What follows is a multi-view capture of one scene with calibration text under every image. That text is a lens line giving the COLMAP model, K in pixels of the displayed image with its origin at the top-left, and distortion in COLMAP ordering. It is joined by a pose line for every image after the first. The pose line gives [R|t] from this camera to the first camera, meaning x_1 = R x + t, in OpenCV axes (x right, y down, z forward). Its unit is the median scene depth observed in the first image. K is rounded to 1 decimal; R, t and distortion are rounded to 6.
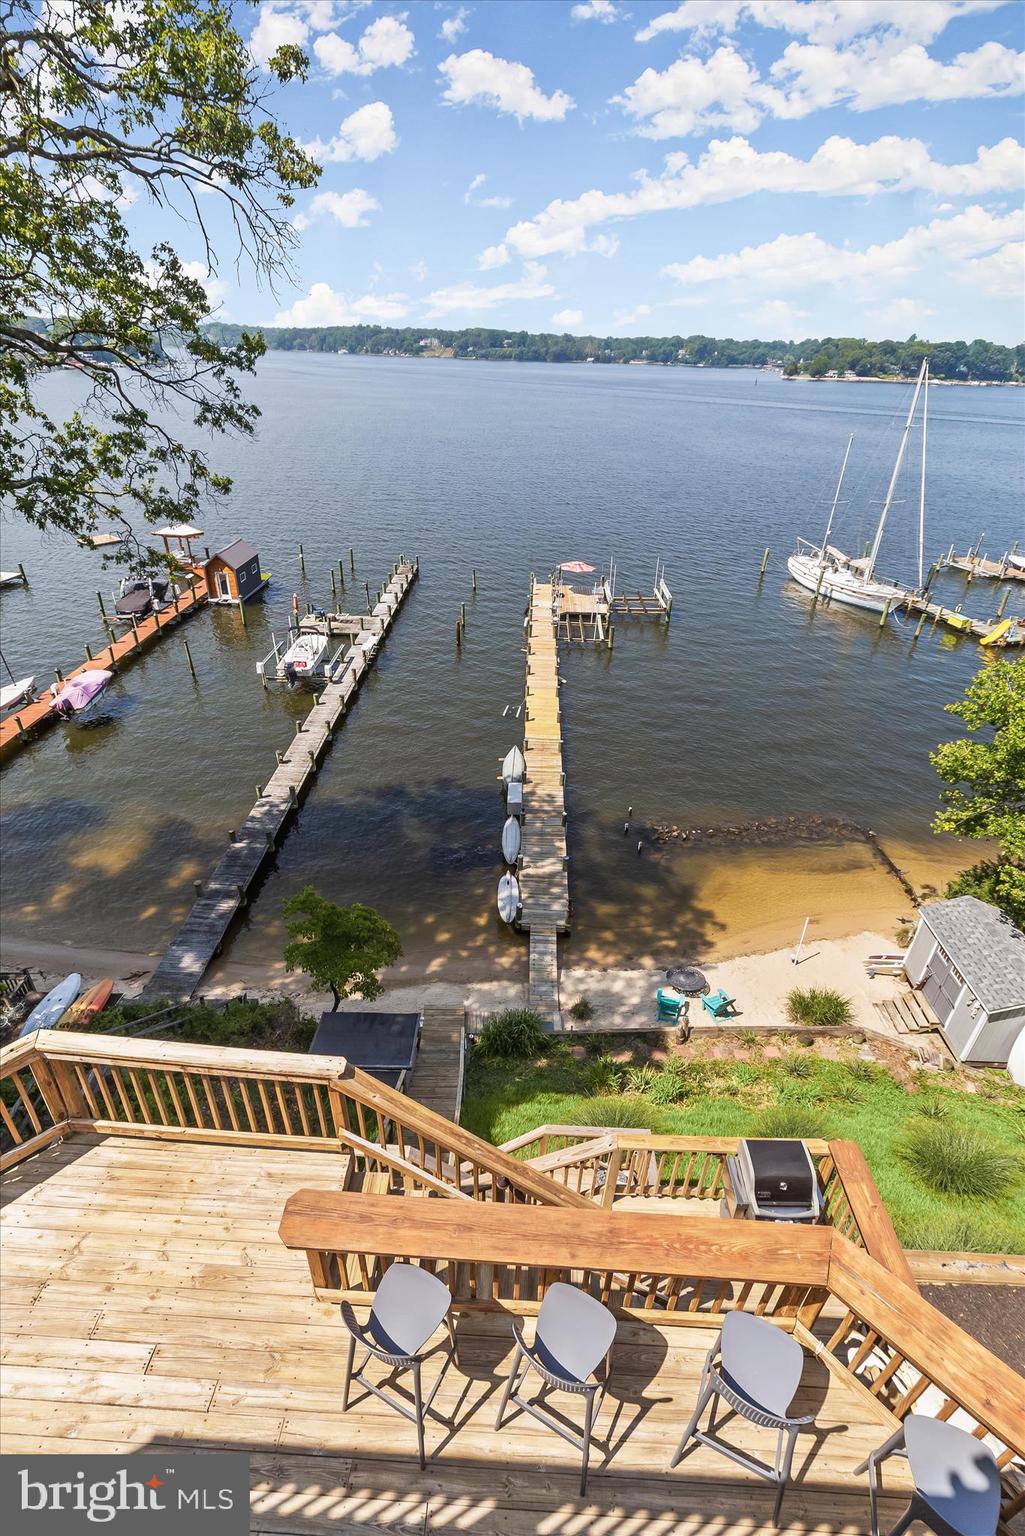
lens RADIAL K [[723.0, 0, 503.0], [0, 723.0, 766.1], [0, 0, 1]] dist [-0.005713, -0.000708]
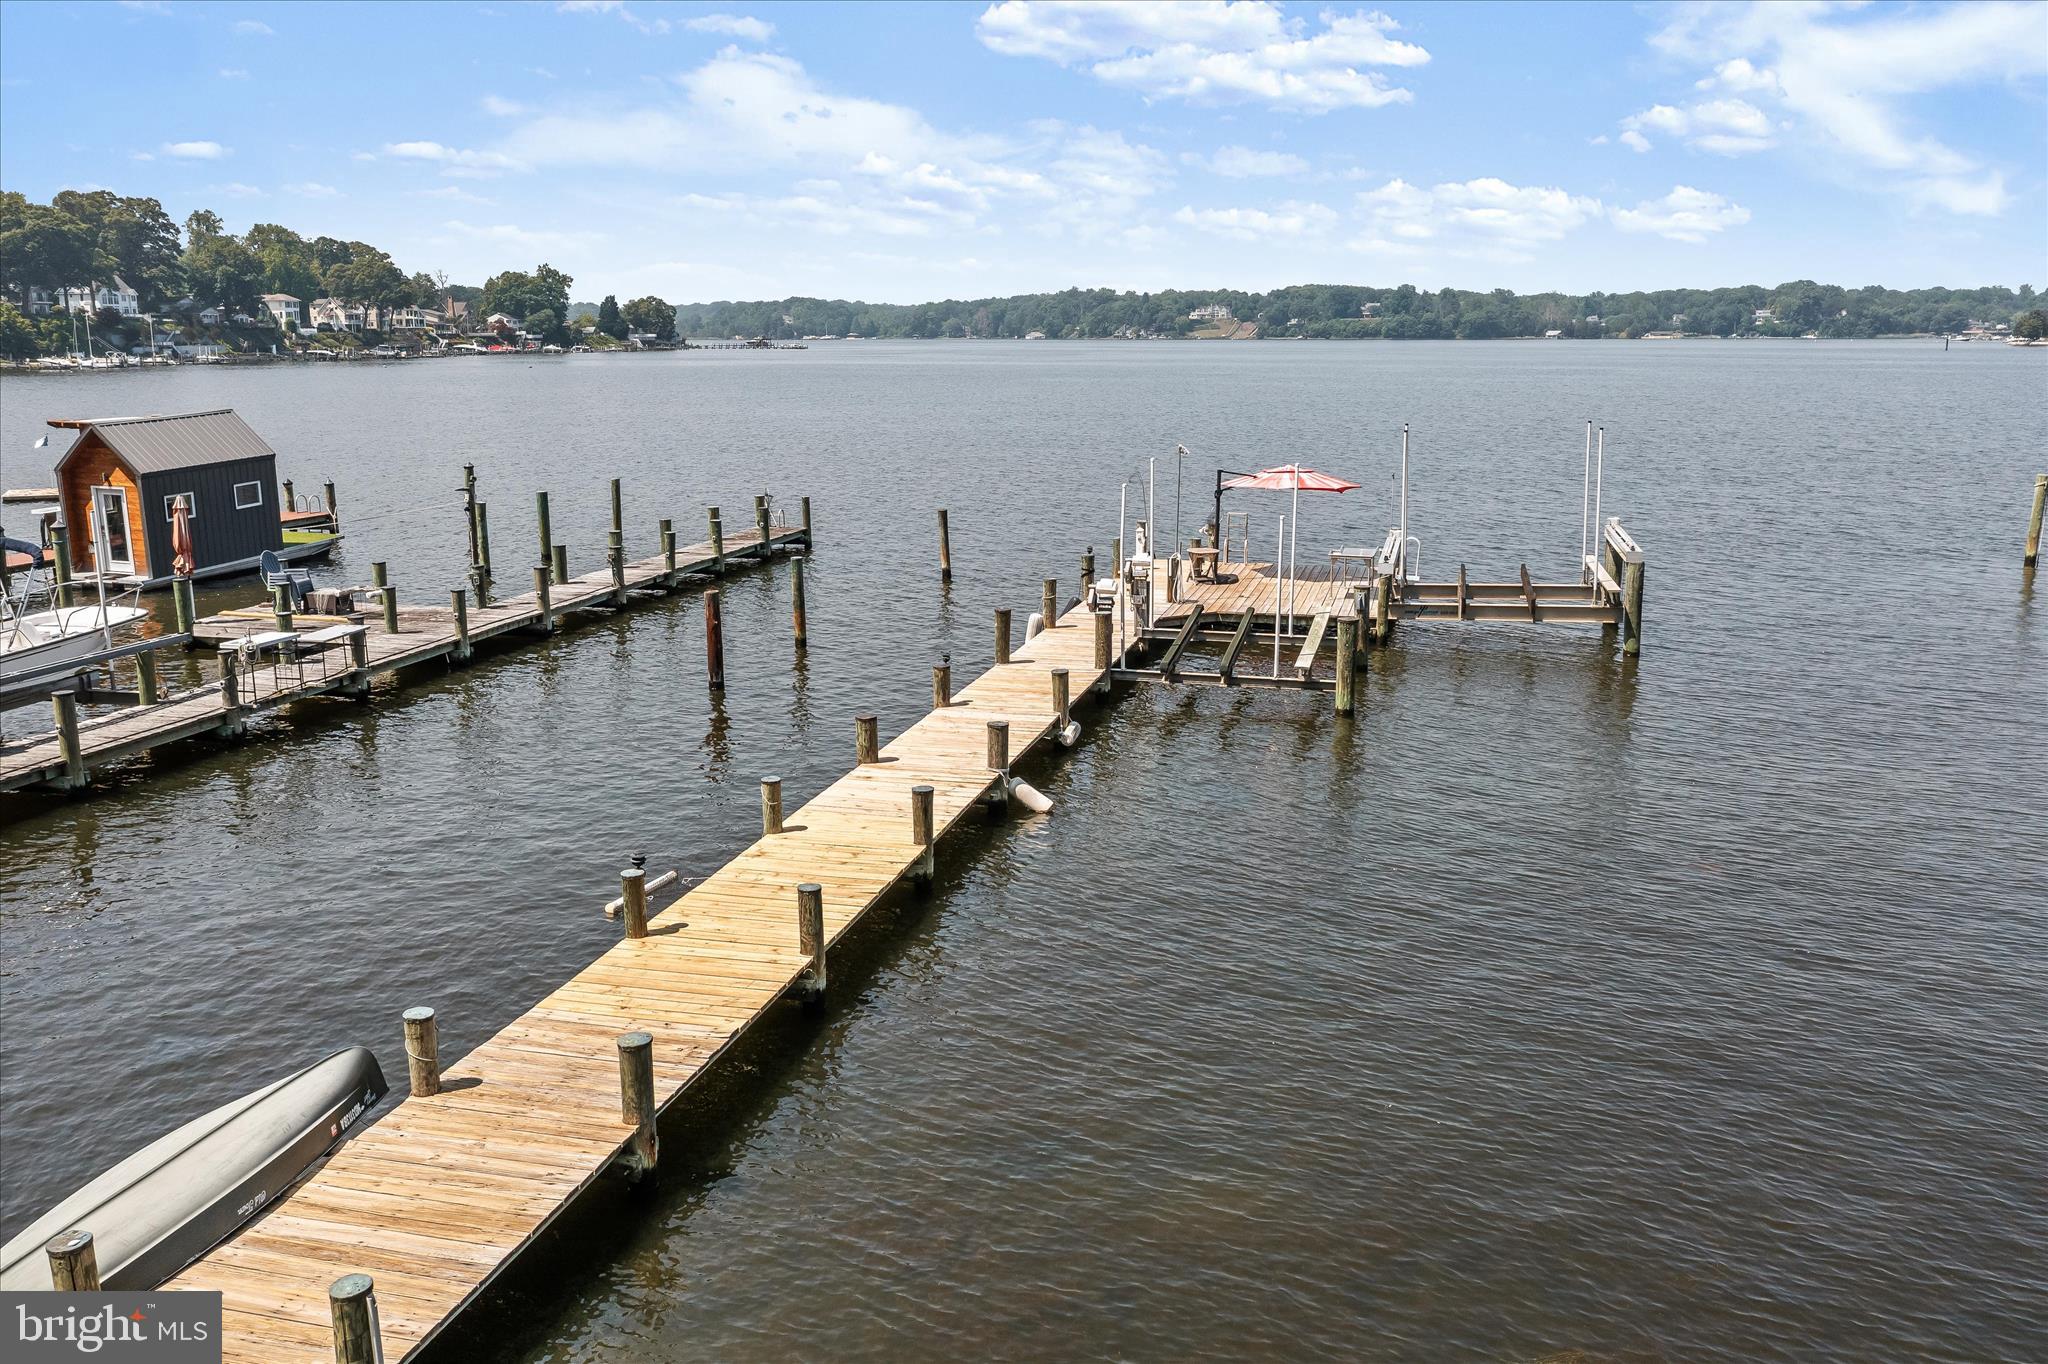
lens RADIAL K [[1637.6, 0, 976.5], [0, 1637.6, 694.2], [0, 0, 1]] dist [-0.026242, -0.002995]
pose [[0.973077, 0.017950, -0.229781, 0.318783], [-0.087026, 0.951778, -0.294186, -0.031416], [0.213420, 0.306263, 0.927715, 1.120114]]
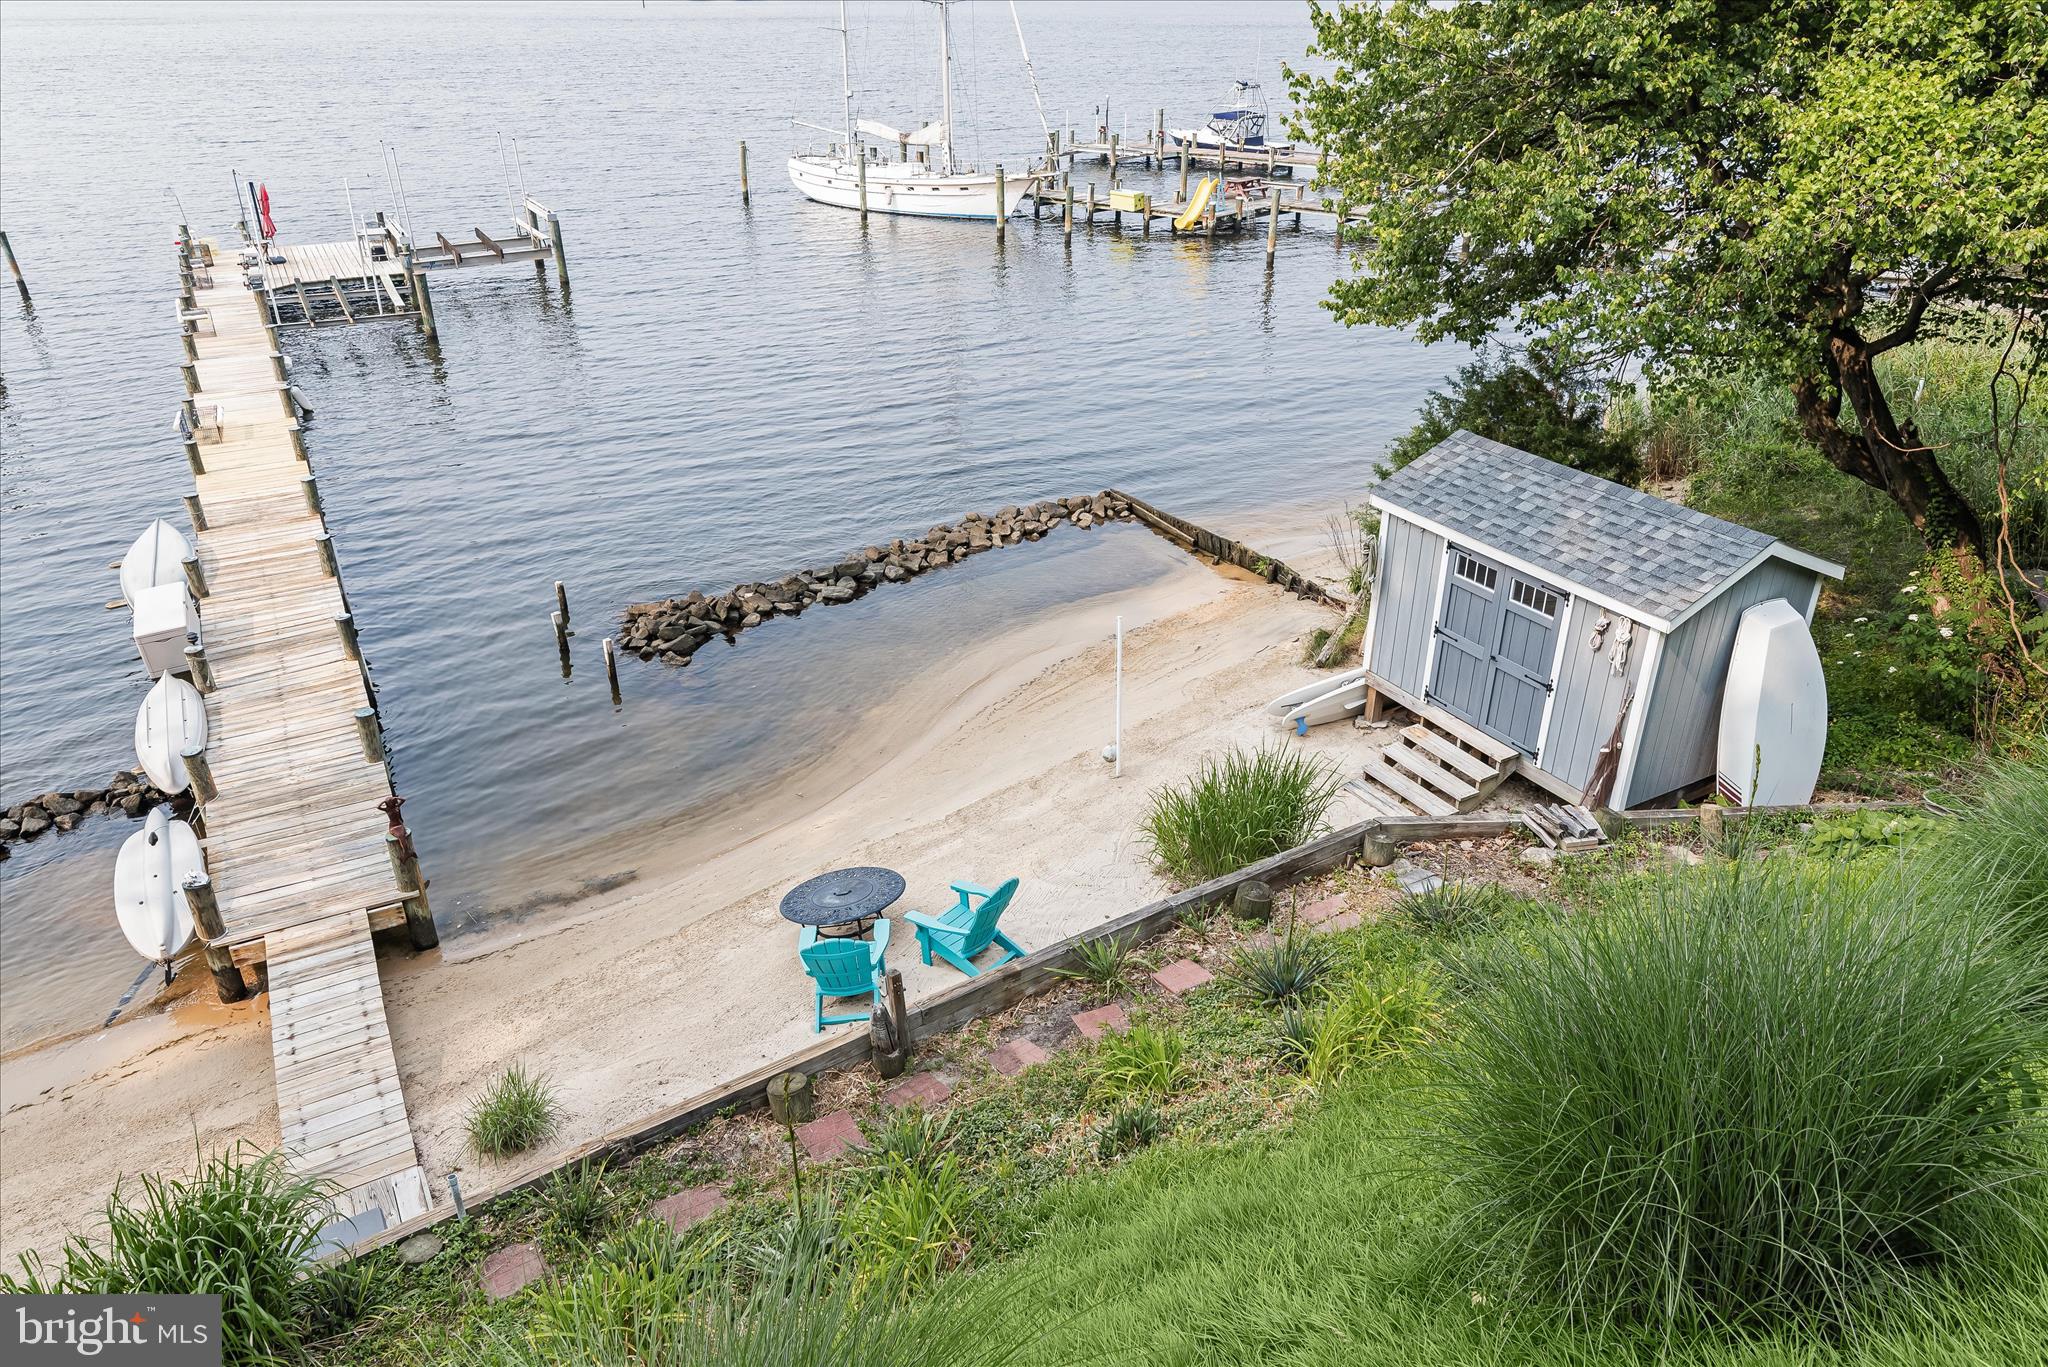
lens RADIAL K [[1375.1, 0, 1026.5], [0, 1375.1, 697.3], [0, 0, 1]] dist [0.001858, 0.001690]
pose [[0.855436, -0.265537, 0.444656, 0.076515], [0.280942, 0.959180, 0.032318, 0.195770], [-0.435087, 0.097277, 0.895118, 0.400293]]
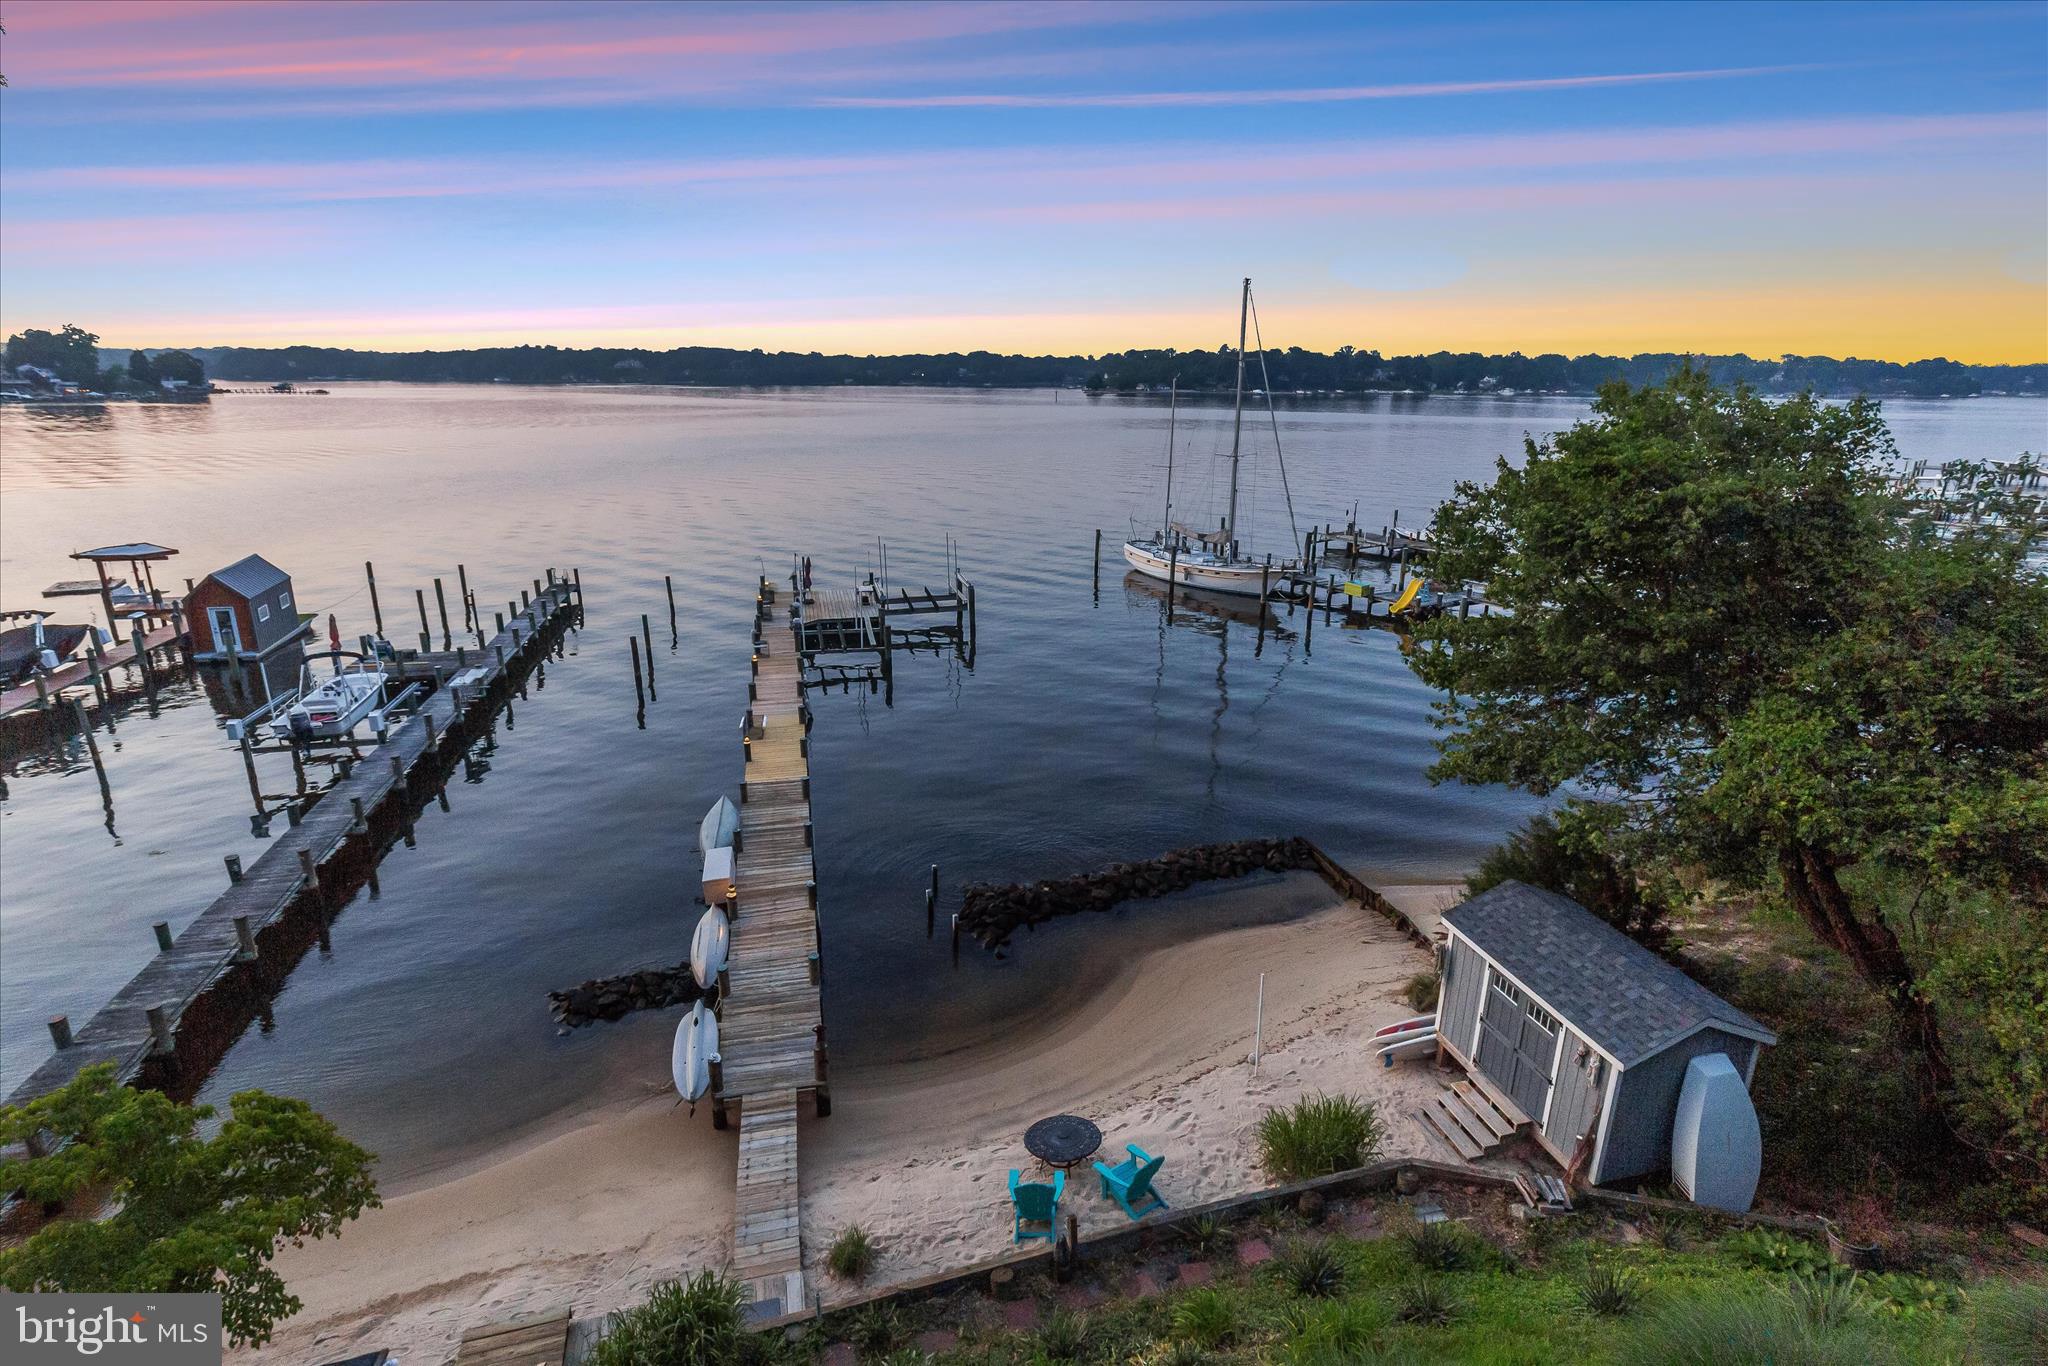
lens RADIAL K [[1012.7, 0, 1021.9], [0, 1012.7, 682.6], [0, 0, 1]] dist [-0.004439, 0.000846]
pose [[0.964446, -0.094469, 0.246817, 0.077050], [0.147254, 0.967611, -0.205049, 0.117189], [-0.219453, 0.234104, 0.947120, 0.251769]]
